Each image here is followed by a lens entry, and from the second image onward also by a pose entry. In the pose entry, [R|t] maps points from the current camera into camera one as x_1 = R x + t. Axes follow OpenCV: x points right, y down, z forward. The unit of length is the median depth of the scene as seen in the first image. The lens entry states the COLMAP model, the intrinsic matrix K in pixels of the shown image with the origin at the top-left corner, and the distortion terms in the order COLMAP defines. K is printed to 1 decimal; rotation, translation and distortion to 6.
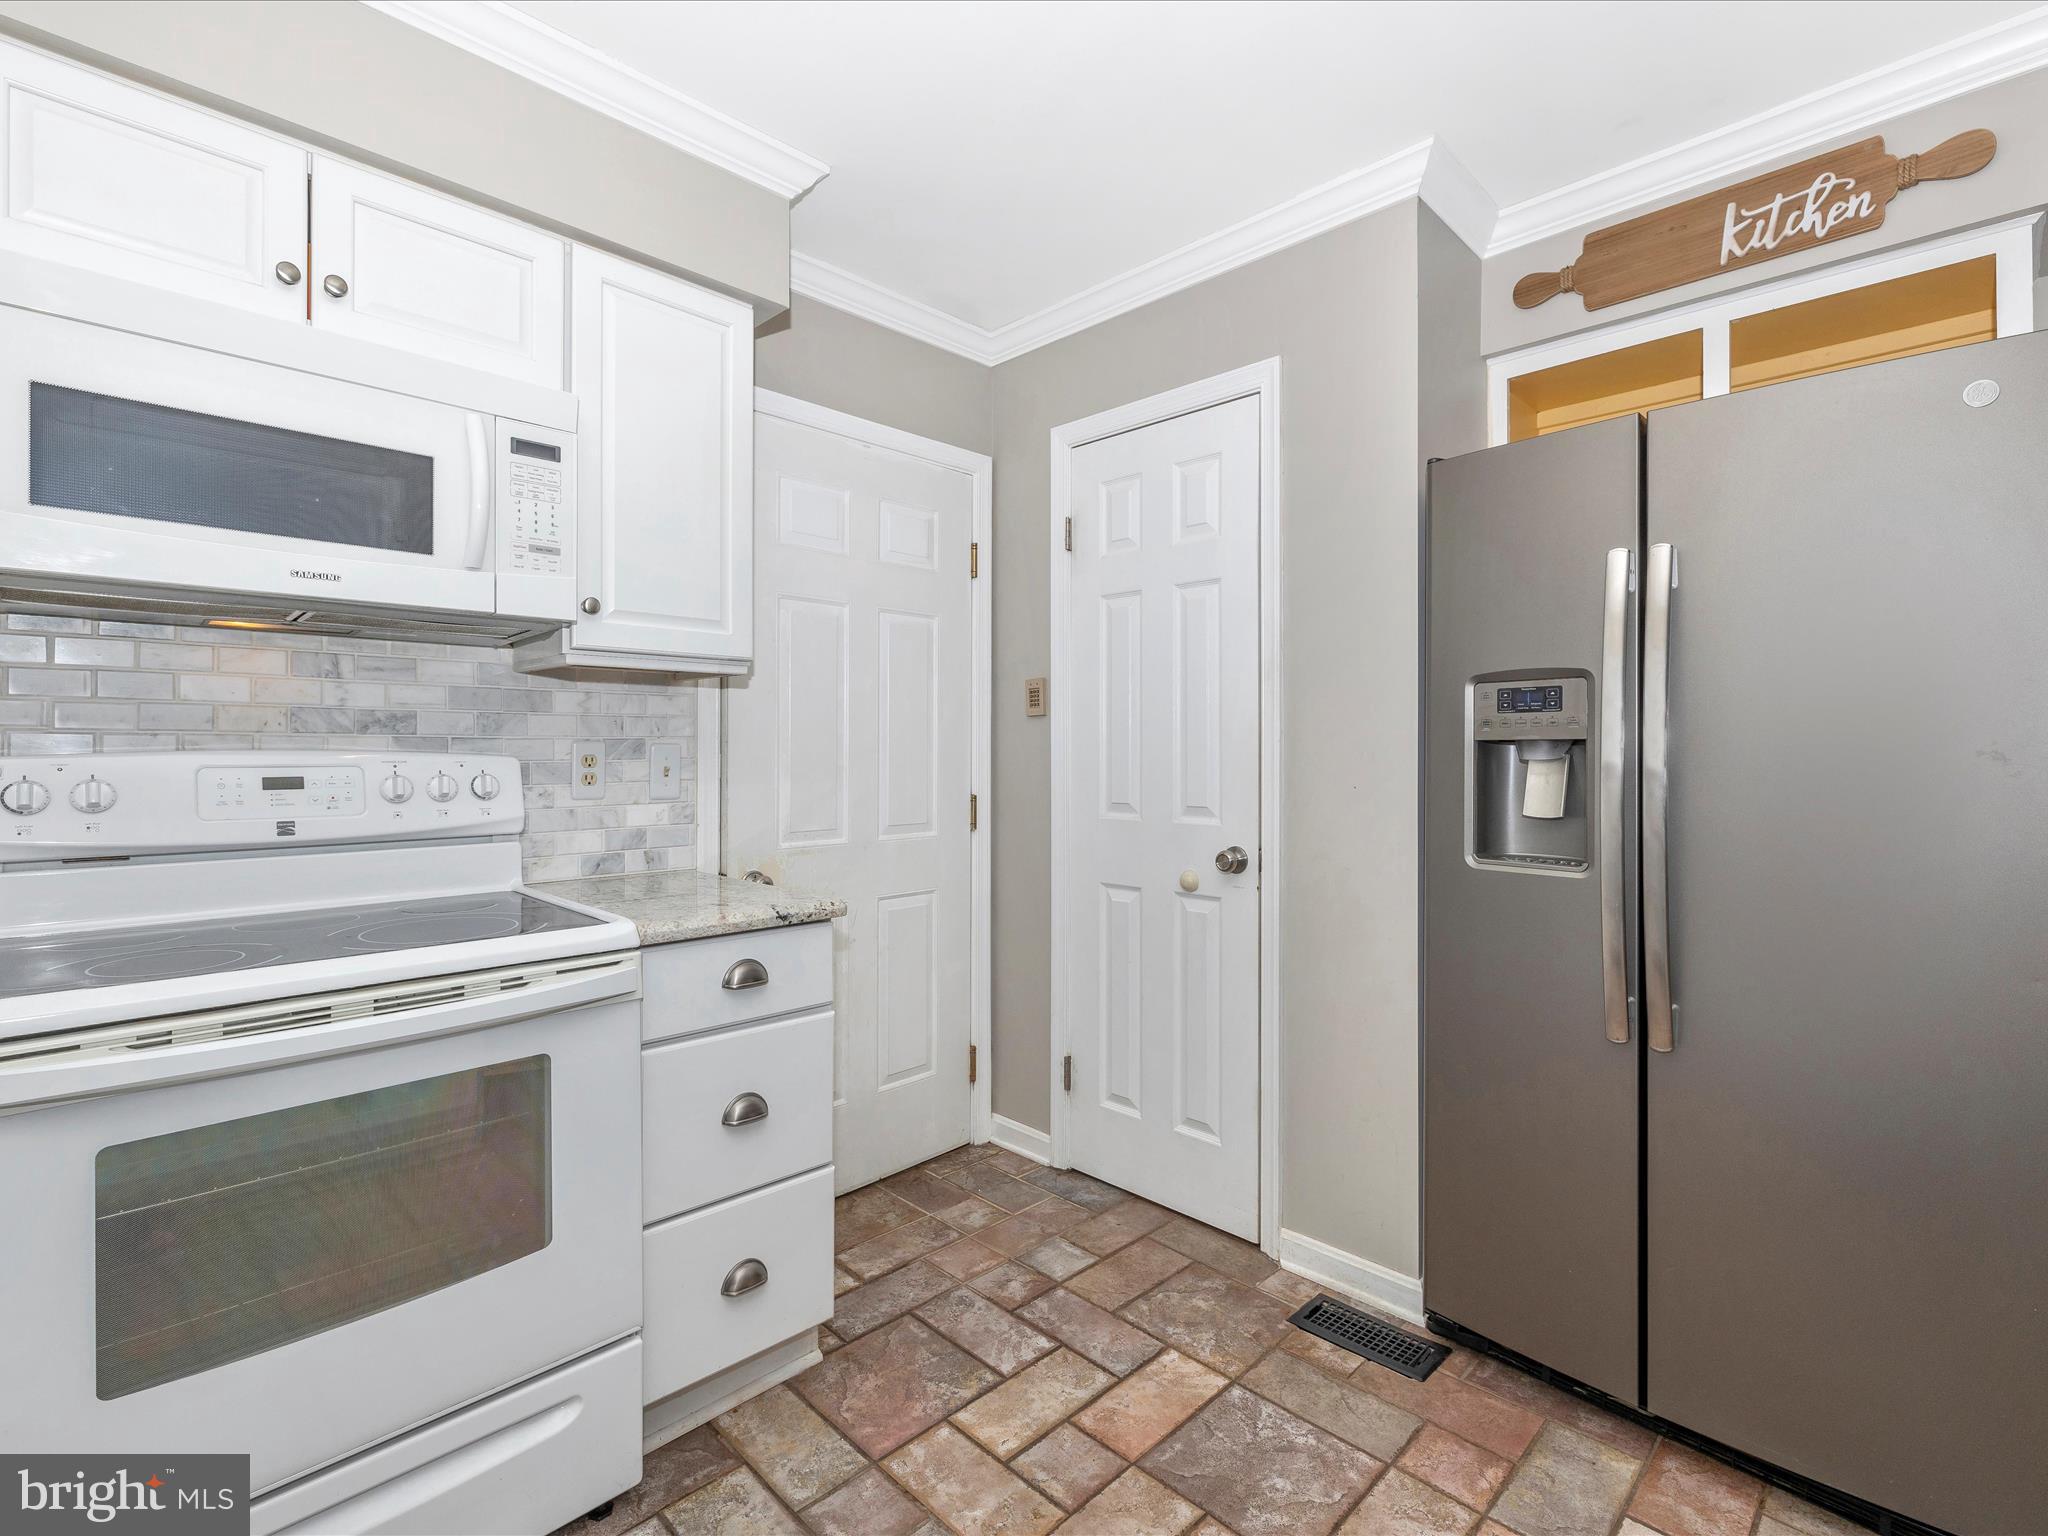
lens RADIAL K [[966.7, 0, 1028.9], [0, 966.7, 749.6], [0, 0, 1]] dist [-0.000228, 0.000117]
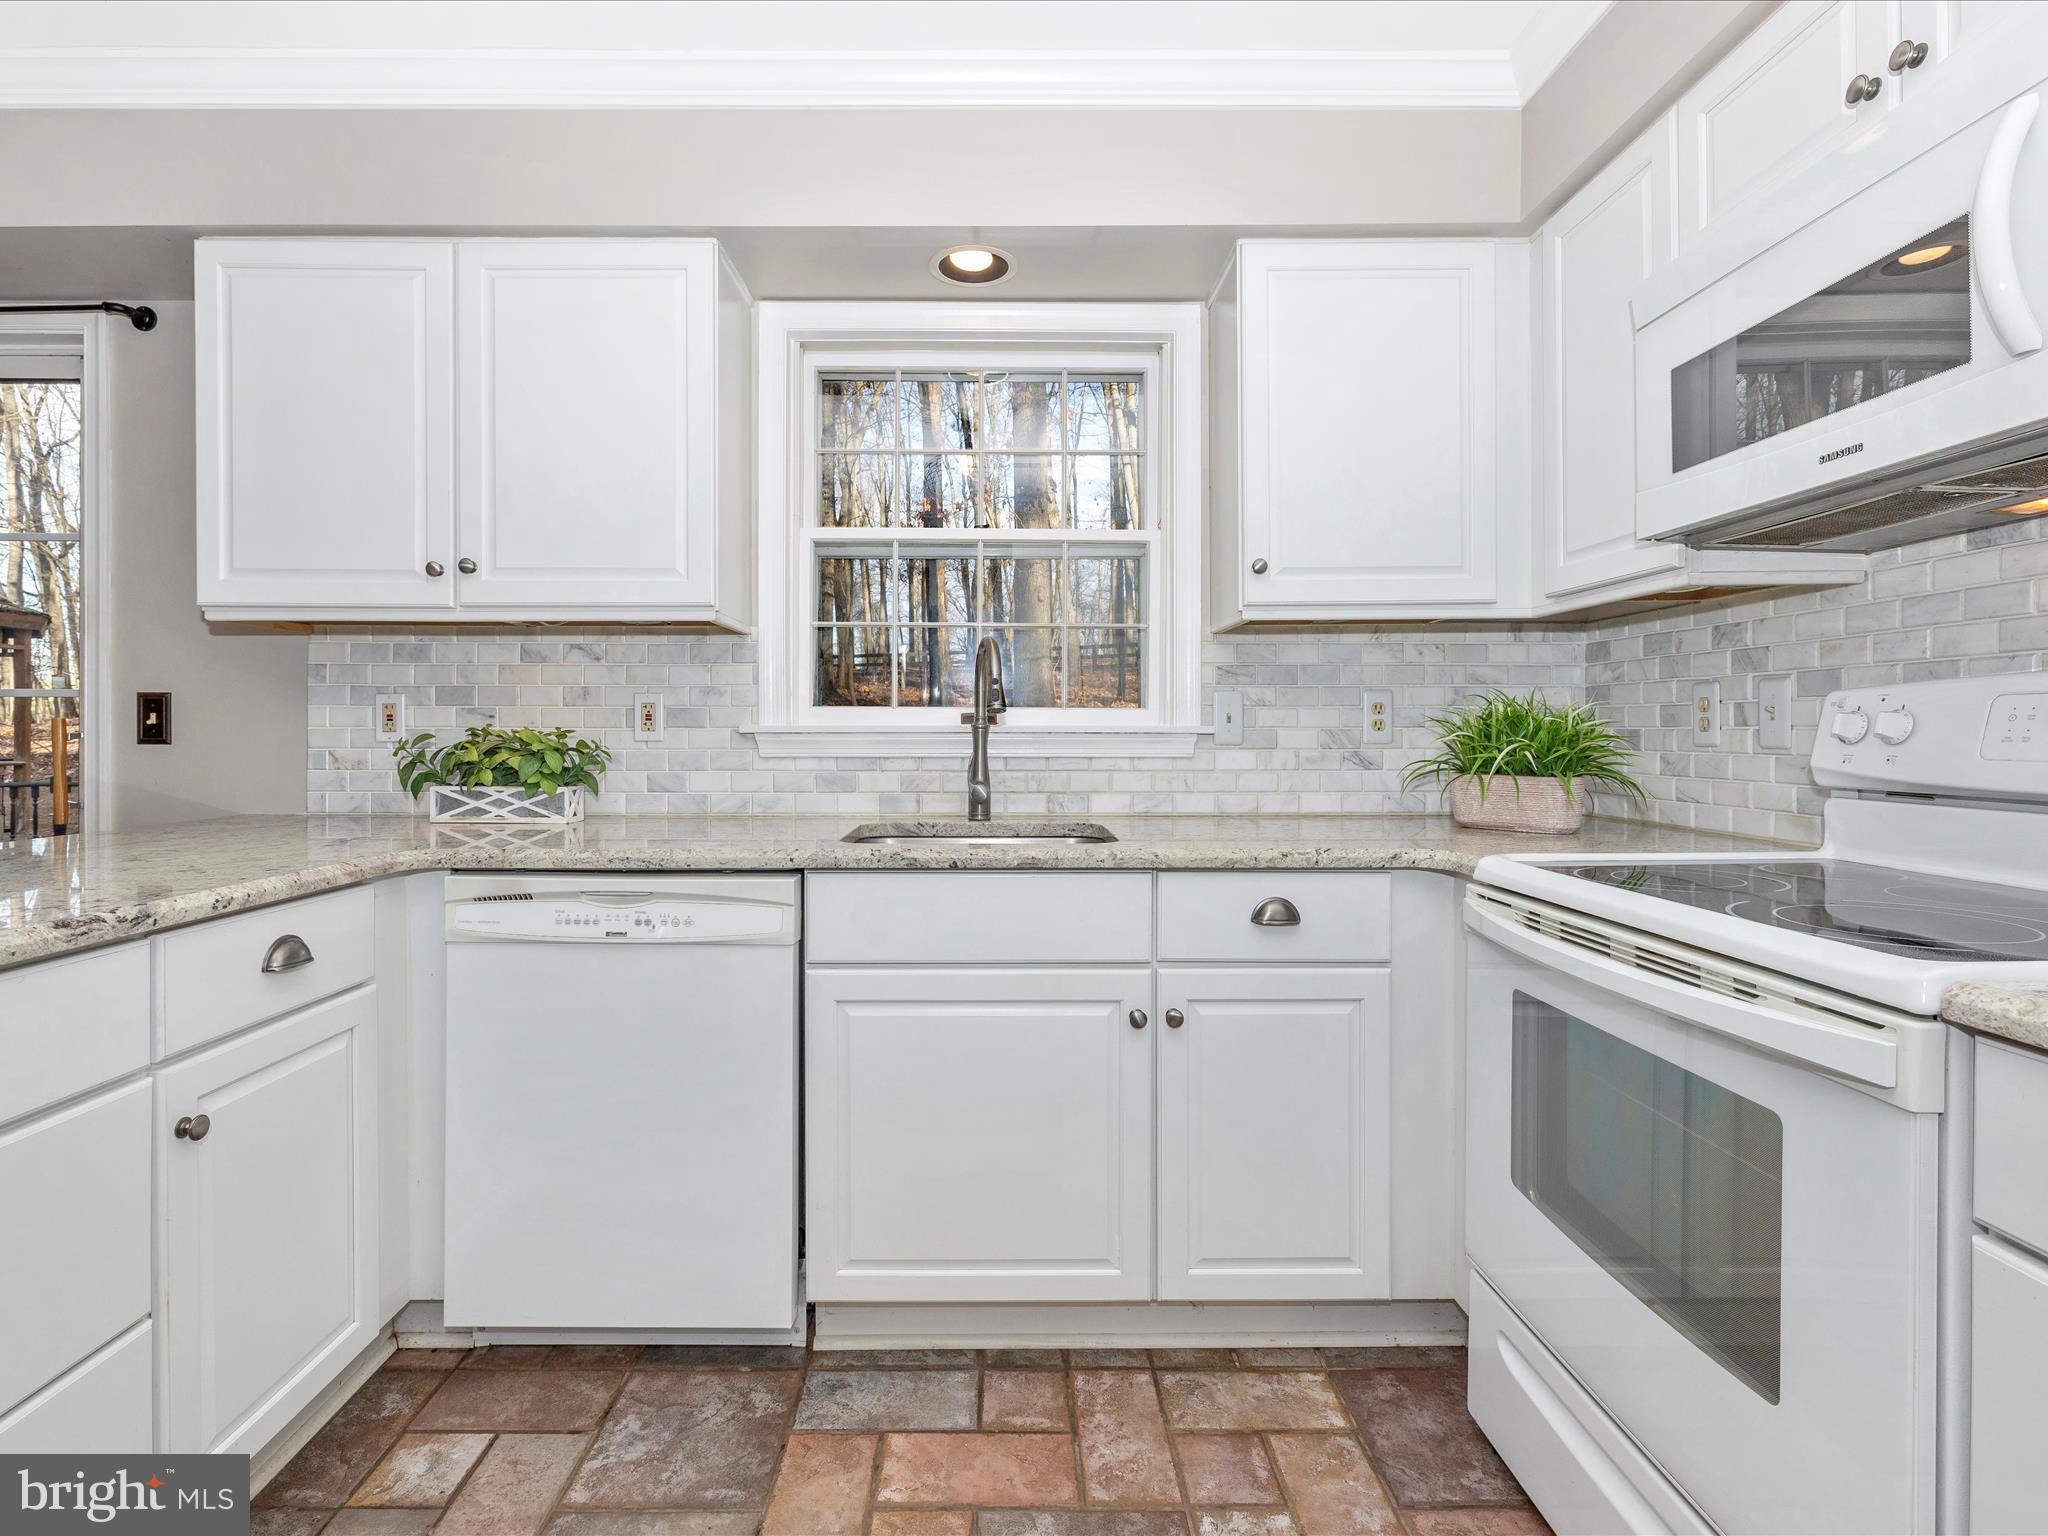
lens RADIAL K [[966.7, 0, 992.8], [0, 966.7, 739.1], [0, 0, 1]] dist [-0.000228, 0.000117]
pose [[-0.705548, 0.005804, -0.708639, 0.265003], [0.002835, 0.999982, 0.005367, 0.042345], [0.708657, 0.001778, -0.705551, 0.842368]]
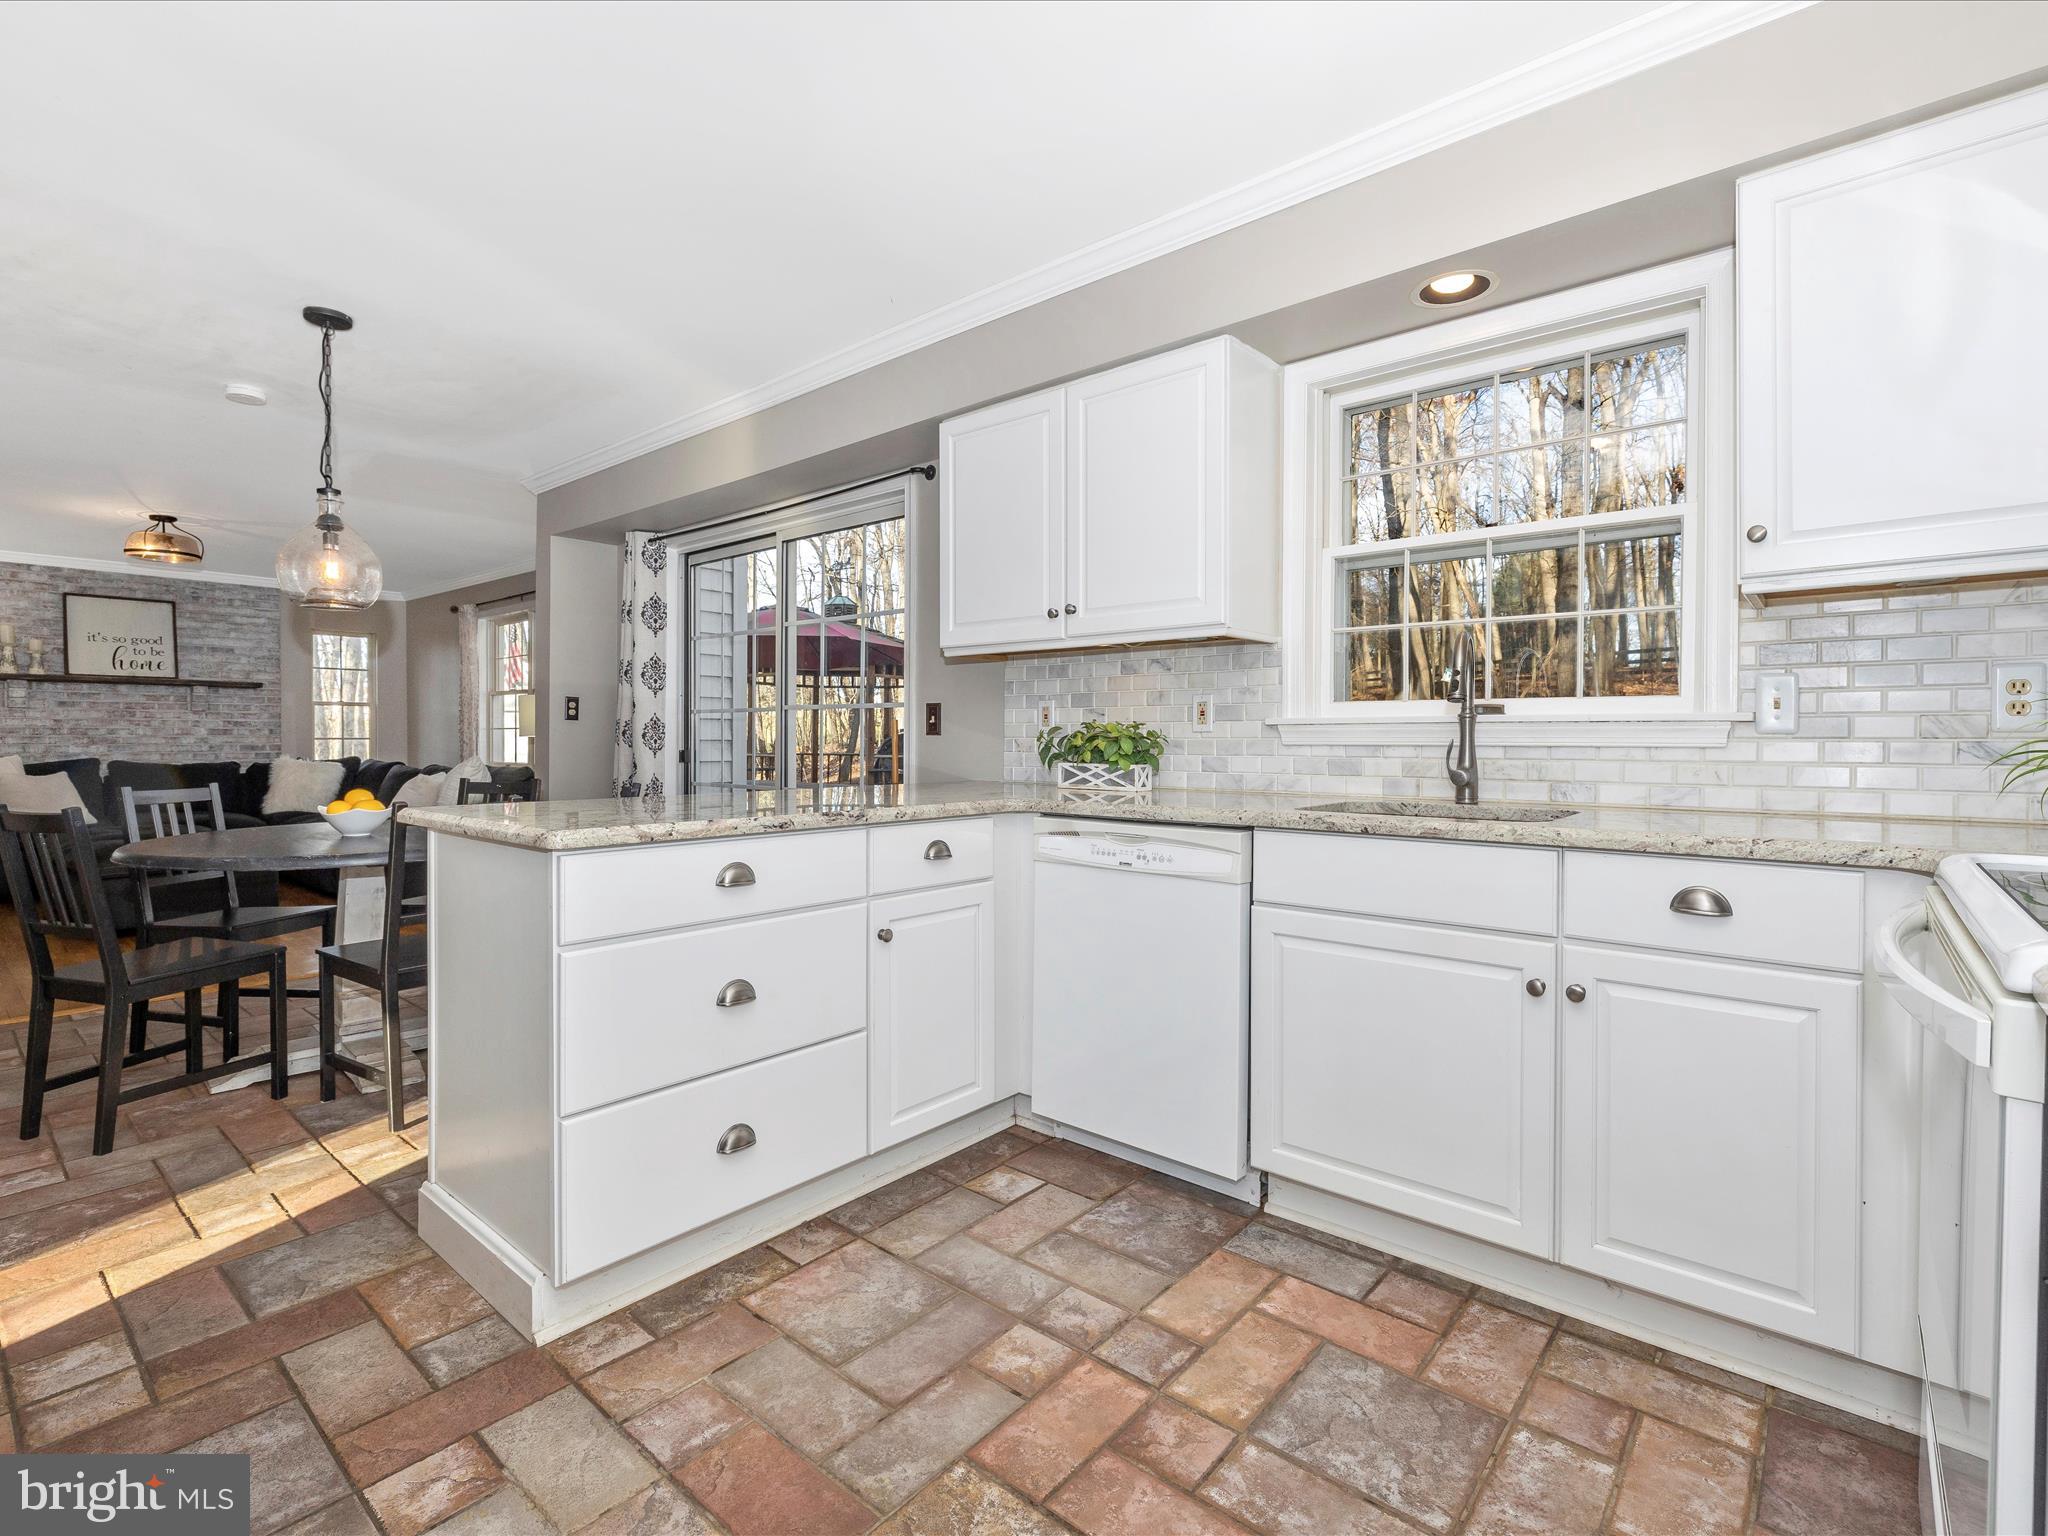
lens RADIAL K [[966.7, 0, 1033.5], [0, 966.7, 747.9], [0, 0, 1]] dist [-0.000228, 0.000117]
pose [[-0.996636, 0.000244, -0.081952, 0.100087], [-0.000198, 0.999985, 0.005382, 0.068365], [0.081952, 0.005380, -0.996622, 1.212580]]
